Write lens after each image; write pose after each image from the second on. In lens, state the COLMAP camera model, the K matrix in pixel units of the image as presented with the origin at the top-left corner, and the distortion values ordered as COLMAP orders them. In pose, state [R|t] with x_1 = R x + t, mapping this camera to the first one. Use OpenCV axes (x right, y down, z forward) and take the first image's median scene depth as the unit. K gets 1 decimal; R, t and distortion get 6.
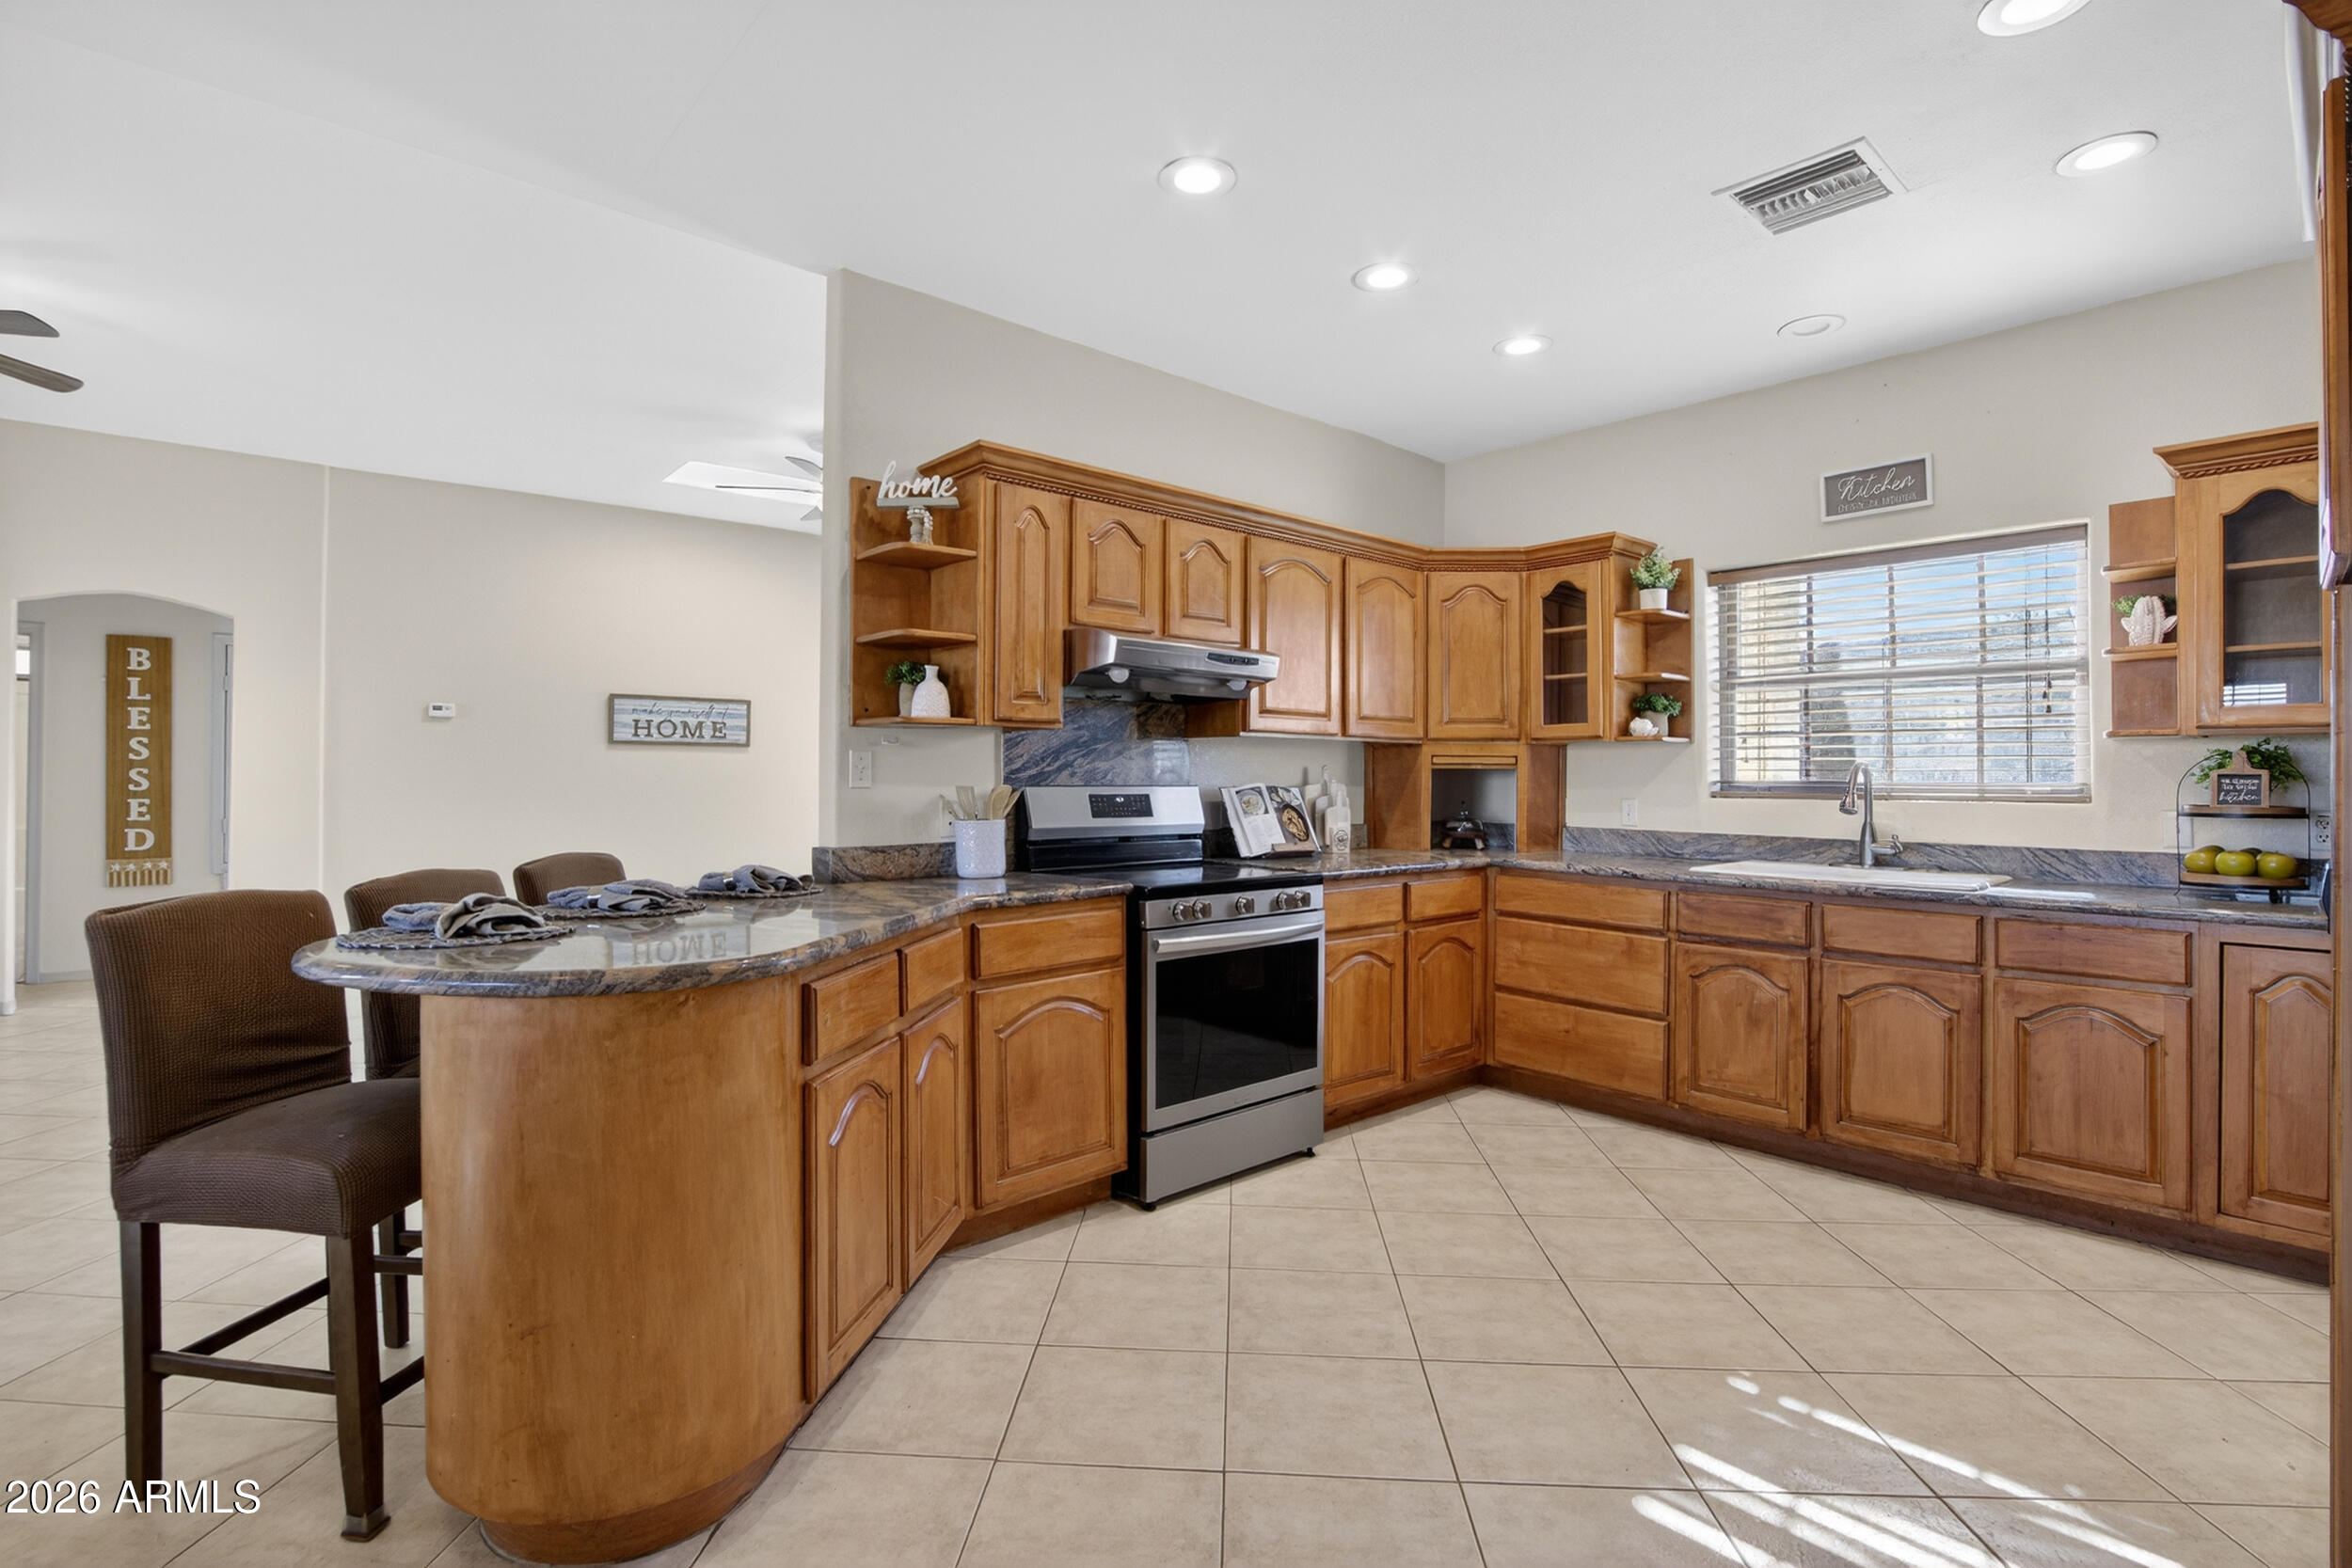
lens RADIAL K [[1112.8, 0, 1170.1], [0, 1112.8, 763.9], [0, 0, 1]] dist [-0.034618, 0.005596]
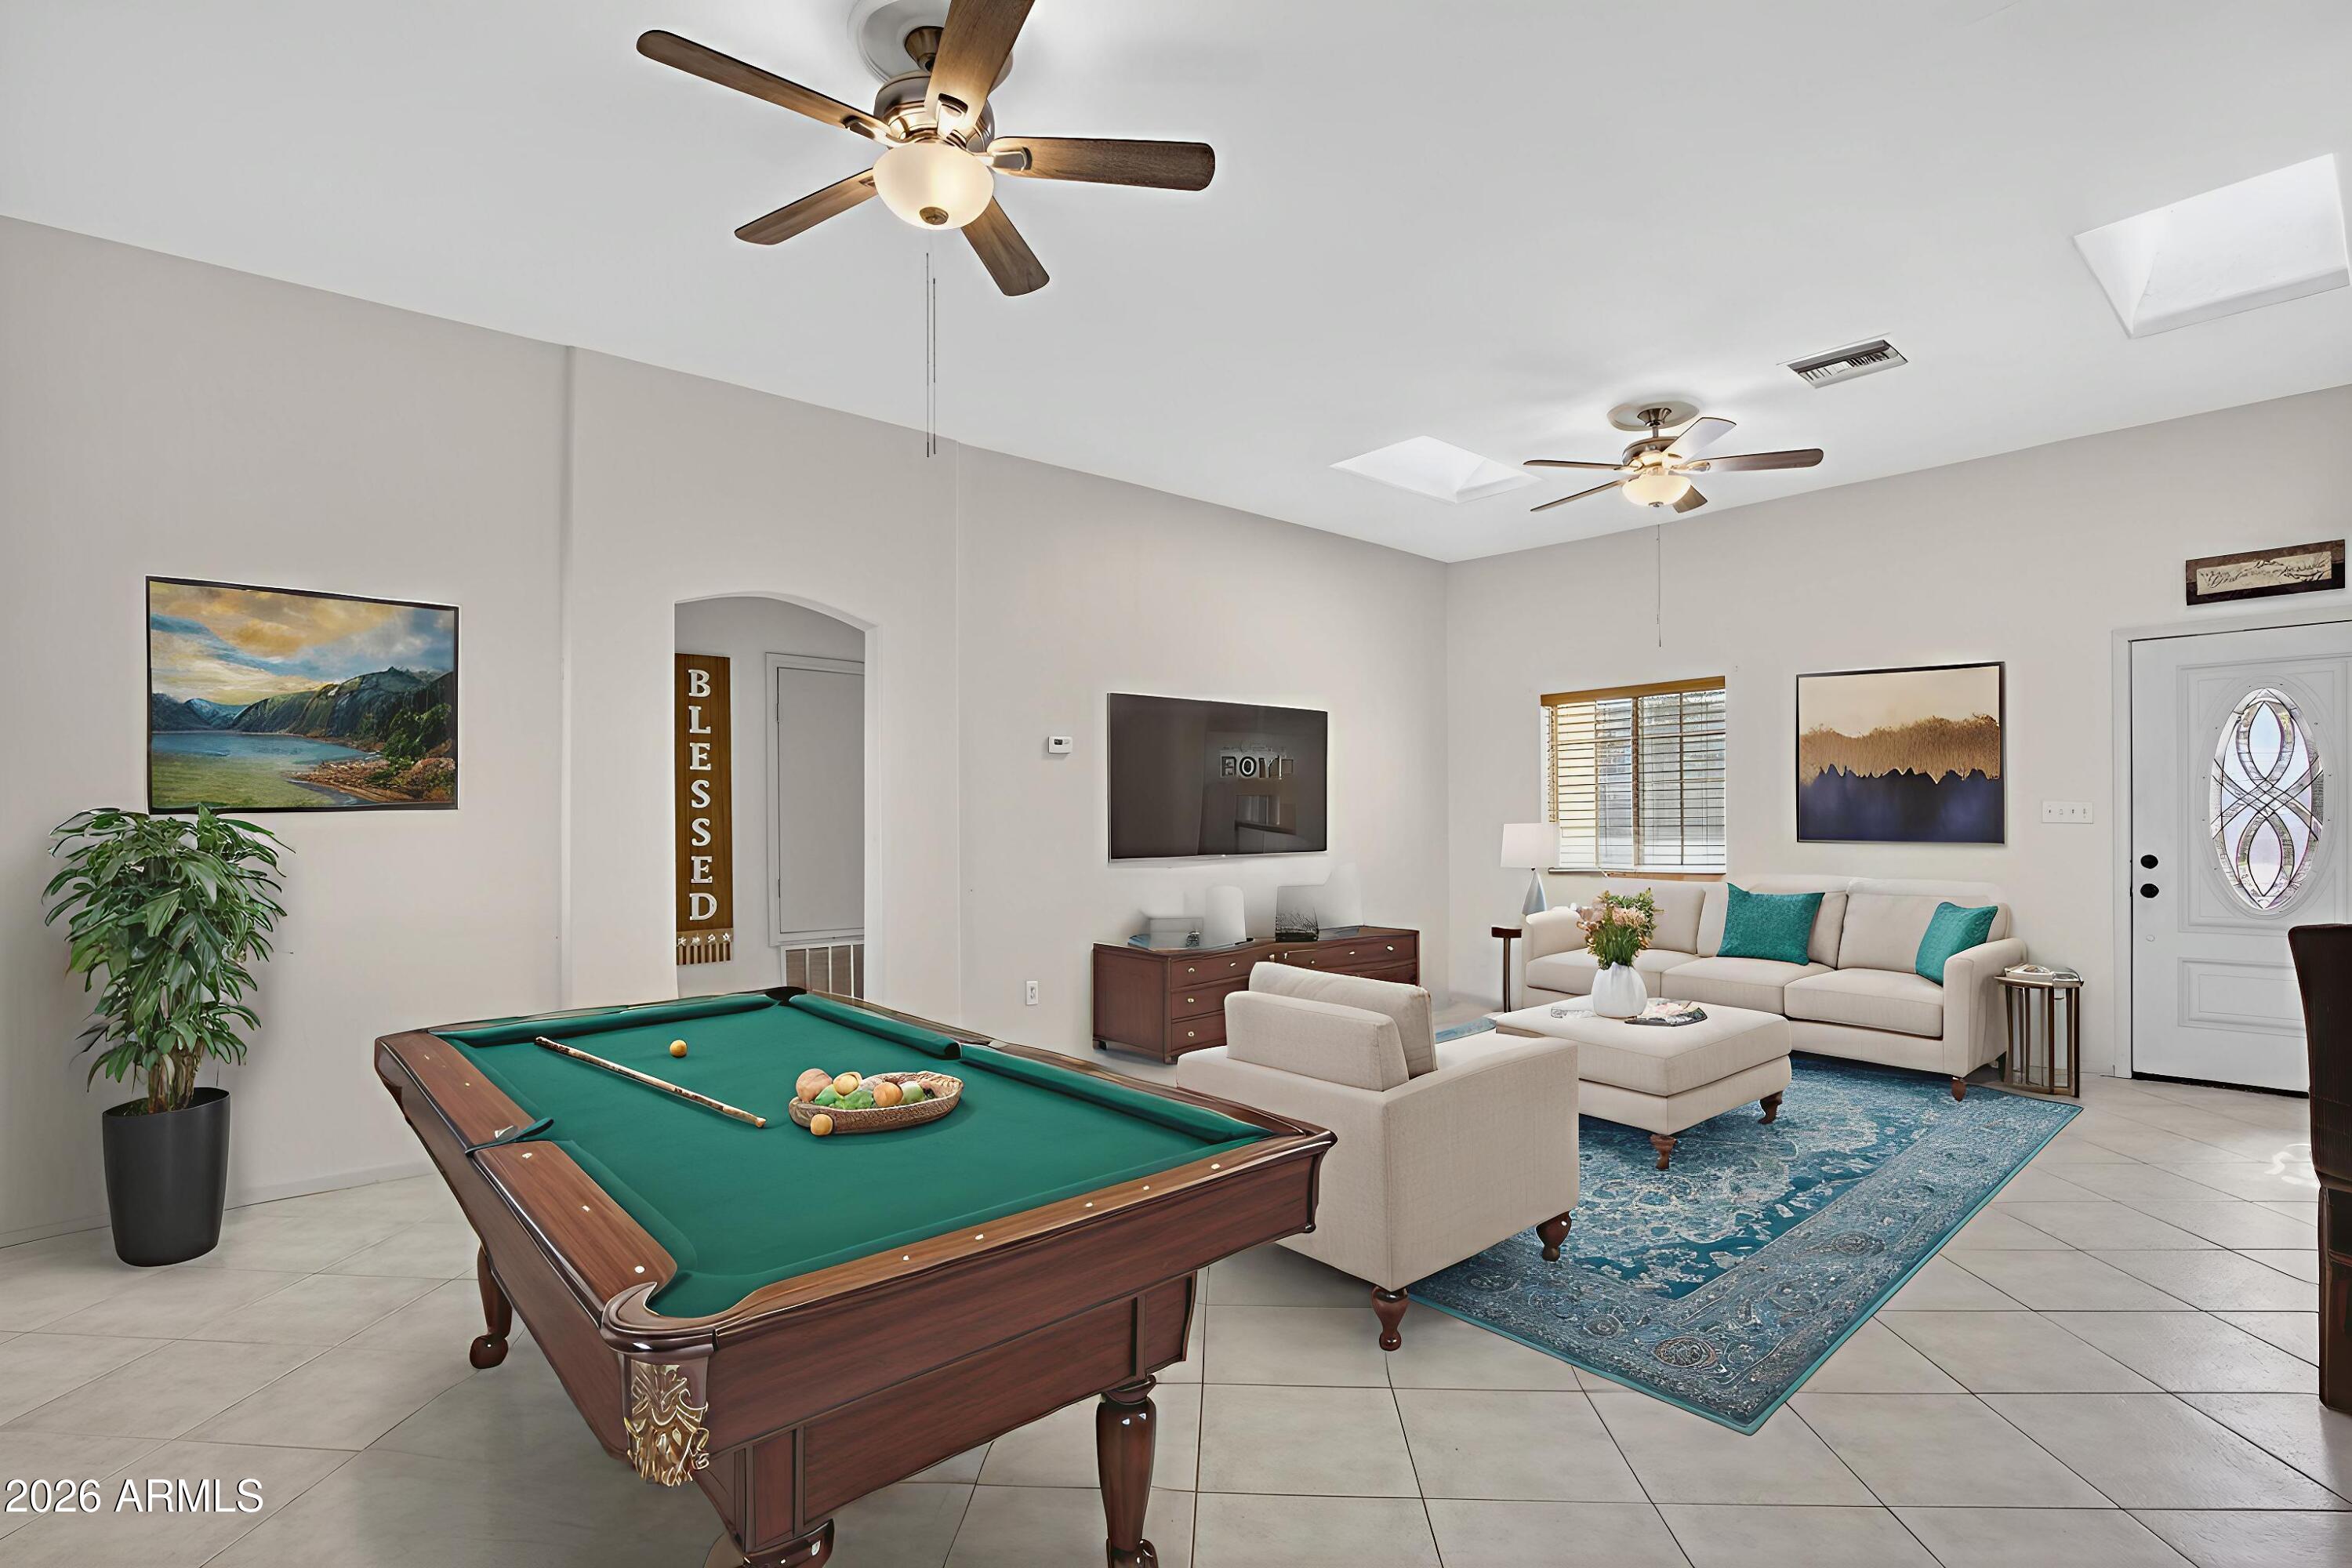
lens RADIAL K [[1112.9, 0, 1137.6], [0, 1112.9, 833.1], [0, 0, 1]] dist [-0.034618, 0.005596]
pose [[0.999981, -0.005345, -0.003082, -1.082797], [0.005439, 0.999503, 0.031042, -0.015857], [0.002914, -0.031058, 0.999513, 0.301712]]
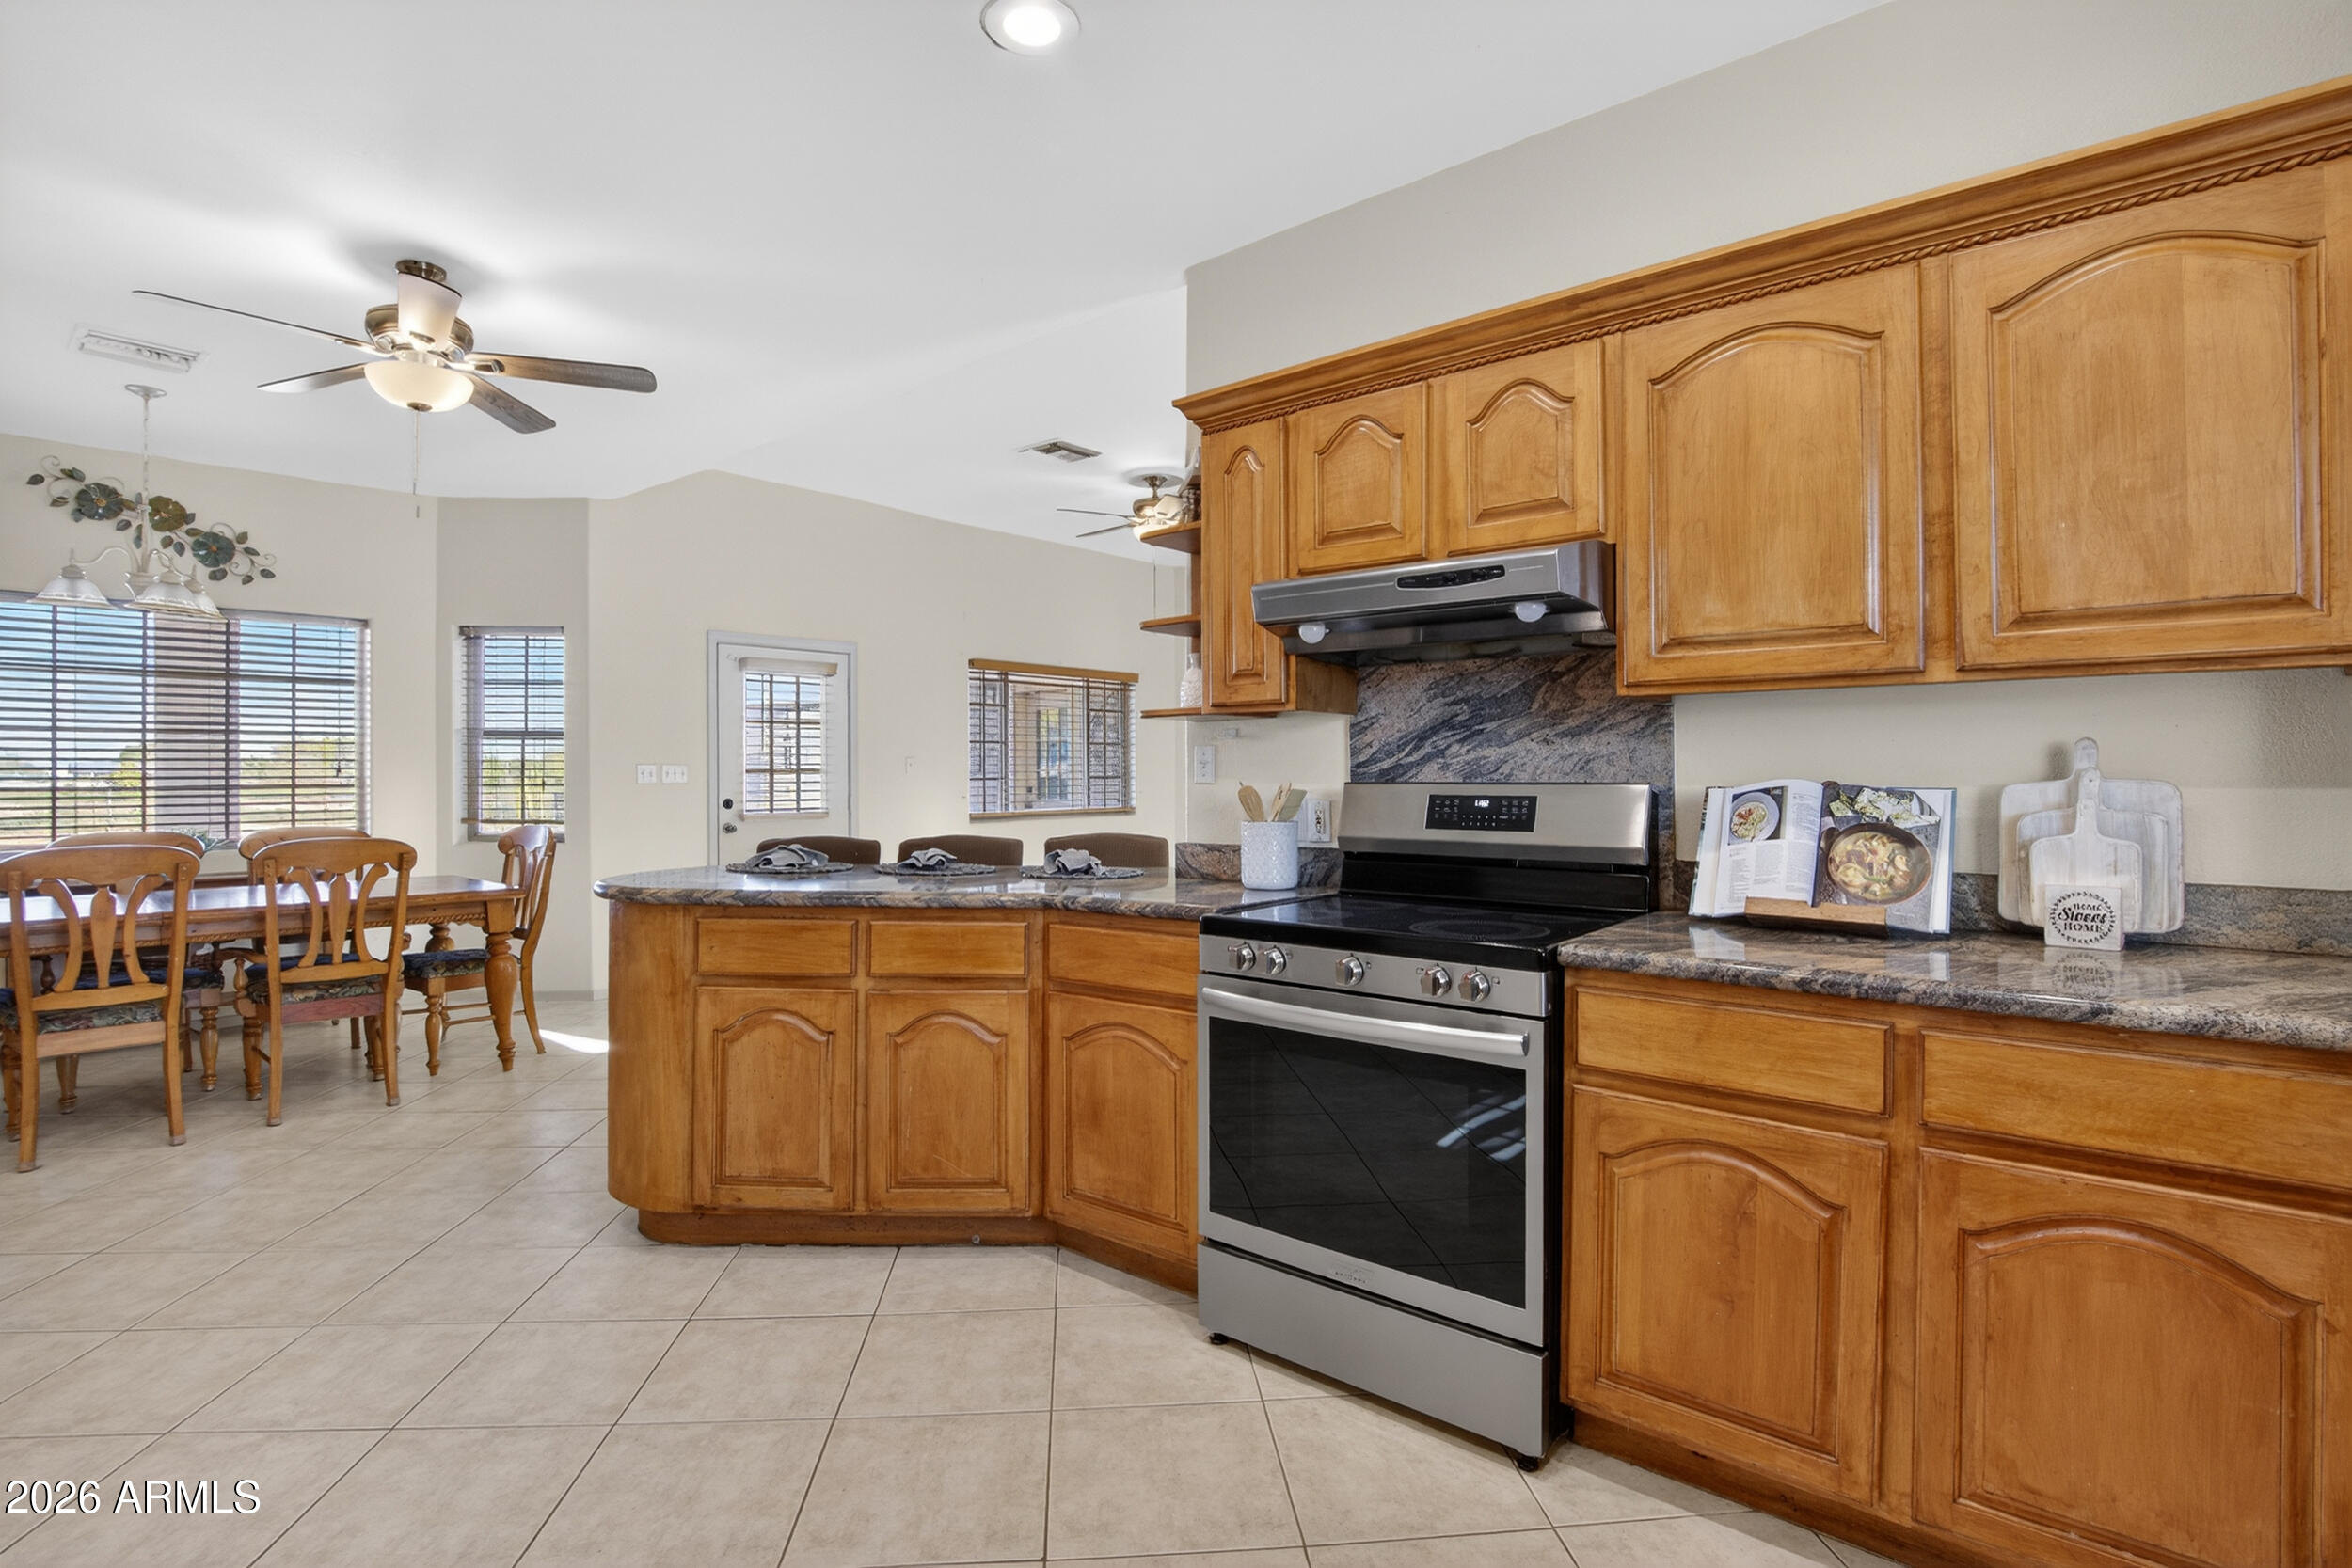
lens RADIAL K [[1112.8, 0, 1182.5], [0, 1112.8, 776.8], [0, 0, 1]] dist [-0.034618, 0.005596]
pose [[0.135720, -0.002920, -0.990743, 0.606585], [0.015791, 0.999875, -0.000784, 0.013639], [0.990621, -0.015538, 0.135749, 0.732434]]
